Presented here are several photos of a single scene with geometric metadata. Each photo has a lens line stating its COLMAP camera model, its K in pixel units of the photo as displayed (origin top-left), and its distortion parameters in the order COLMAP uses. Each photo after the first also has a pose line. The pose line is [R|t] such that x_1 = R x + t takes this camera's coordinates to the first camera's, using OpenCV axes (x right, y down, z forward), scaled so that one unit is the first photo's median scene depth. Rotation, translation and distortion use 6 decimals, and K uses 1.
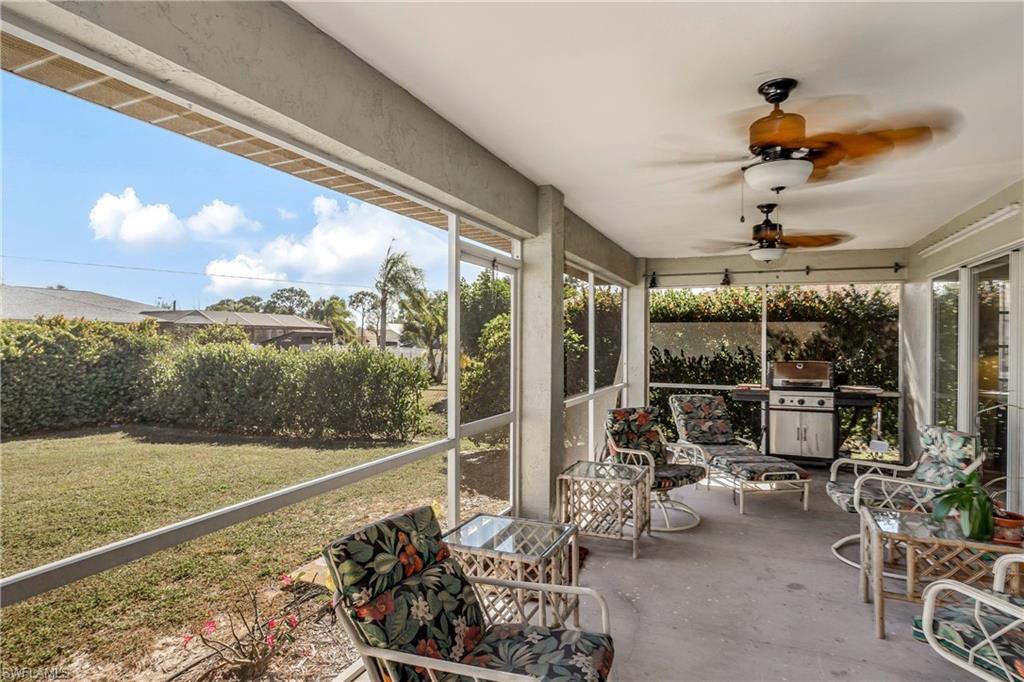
lens RADIAL K [[520.6, 0, 510.8], [0, 520.6, 352.5], [0, 0, 1]] dist [-0.002196, 0.001178]
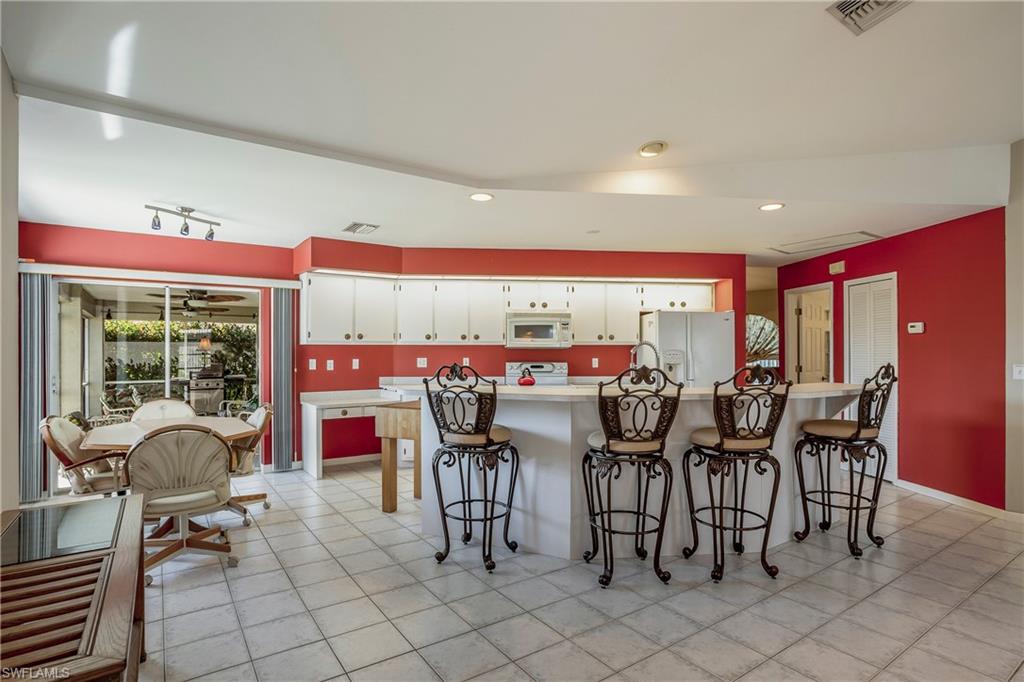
lens RADIAL K [[520.6, 0, 510.8], [0, 520.6, 352.5], [0, 0, 1]] dist [-0.002196, 0.001178]
pose [[0.518380, -0.010130, 0.855090, -0.437848], [0.026355, 0.999644, -0.004134, 0.011166], [-0.854744, 0.024679, 0.518462, -0.834680]]
